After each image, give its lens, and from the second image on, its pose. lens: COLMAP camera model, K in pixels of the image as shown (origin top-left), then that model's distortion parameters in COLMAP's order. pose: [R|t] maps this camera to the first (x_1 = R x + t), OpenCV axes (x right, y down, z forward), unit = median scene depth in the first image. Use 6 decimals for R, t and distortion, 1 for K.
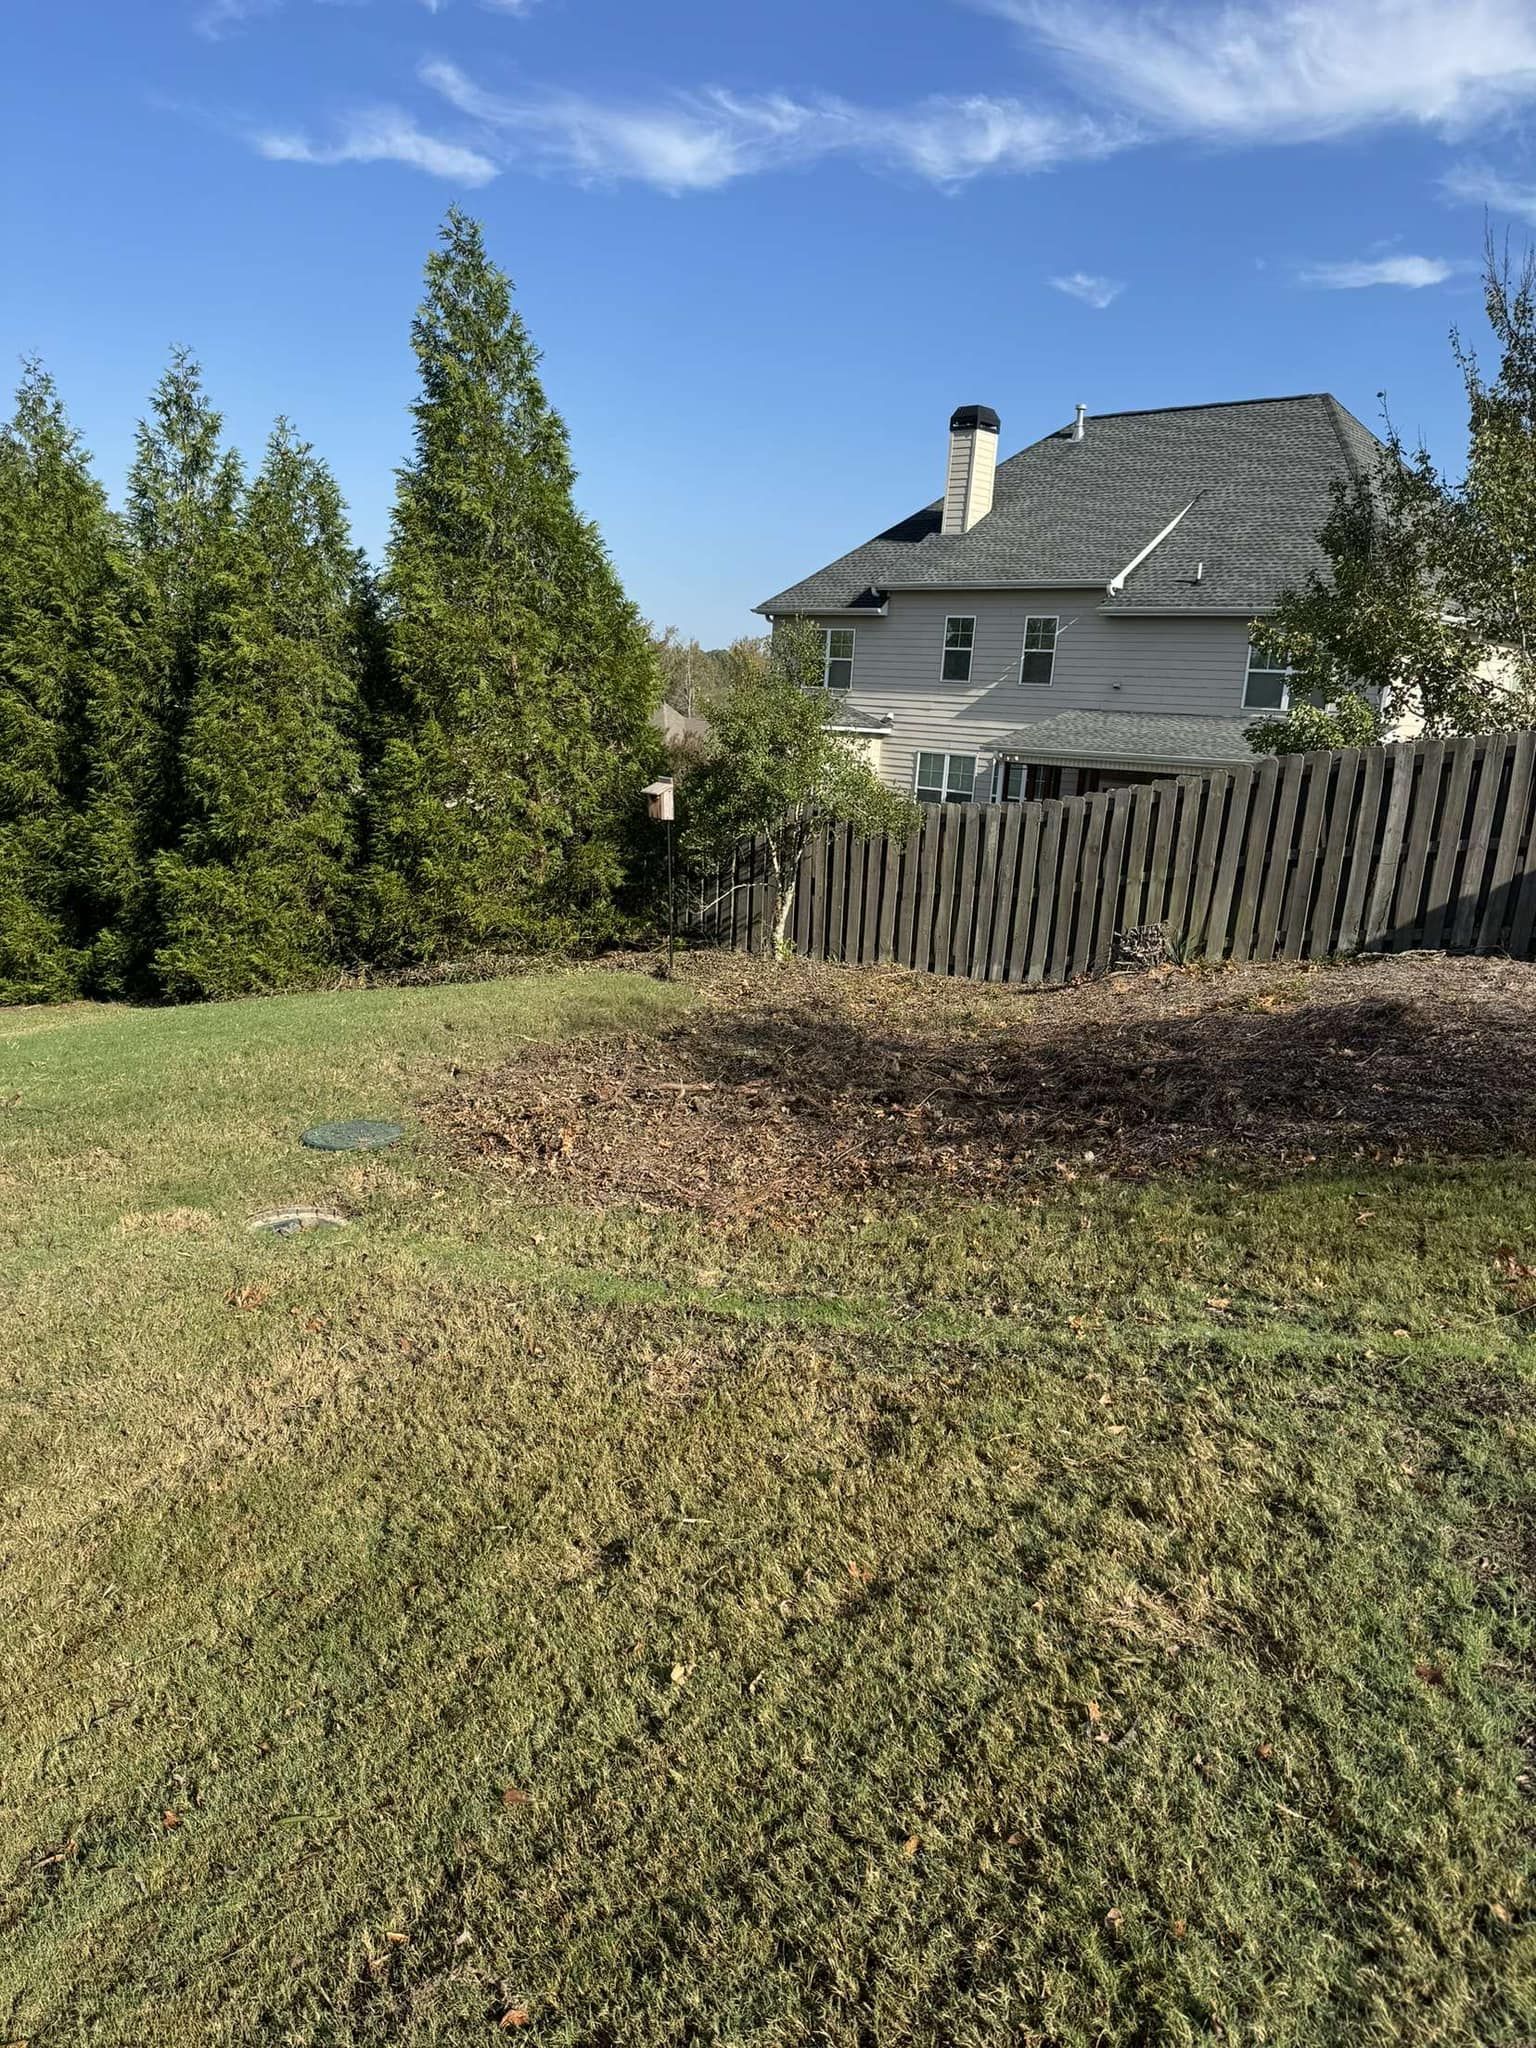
lens RADIAL K [[1428.3, 0, 768.0], [0, 1428.3, 1024.0], [0, 0, 1]] dist [0.063130, -0.066750]
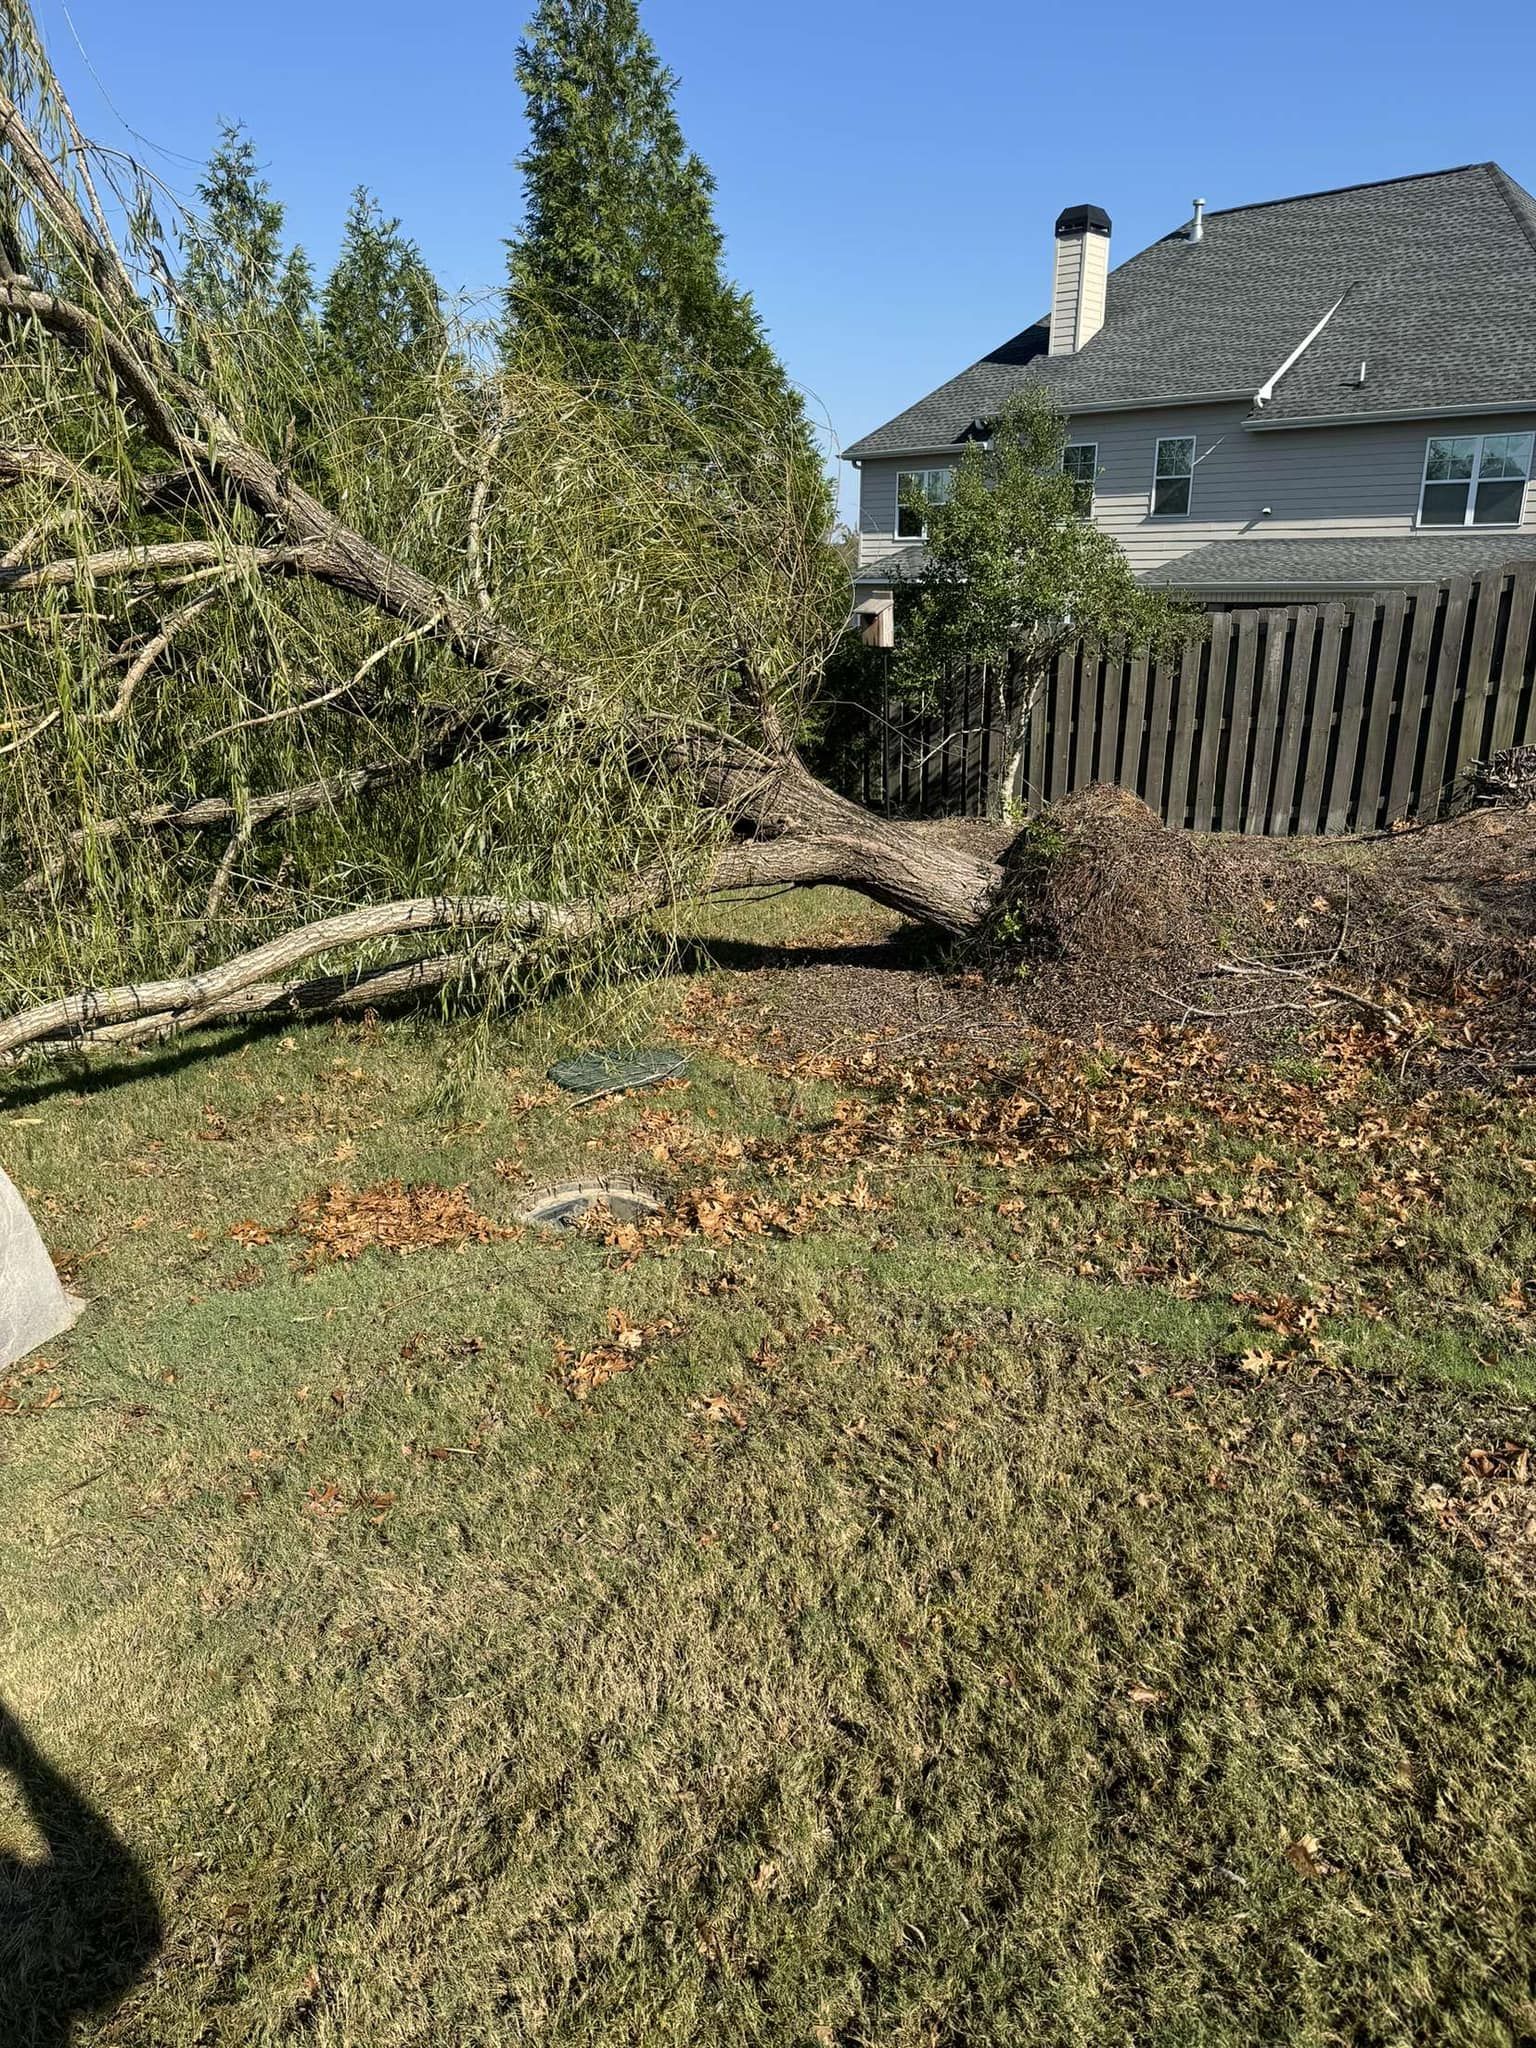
lens RADIAL K [[1433.9, 0, 768.0], [0, 1433.9, 1024.0], [0, 0, 1]] dist [-0.002997, 0.003663]
pose [[0.998352, -0.048452, -0.030746, -0.098234], [0.050536, 0.996189, 0.071094, 0.004114], [0.027184, -0.072531, 0.996996, 0.154987]]
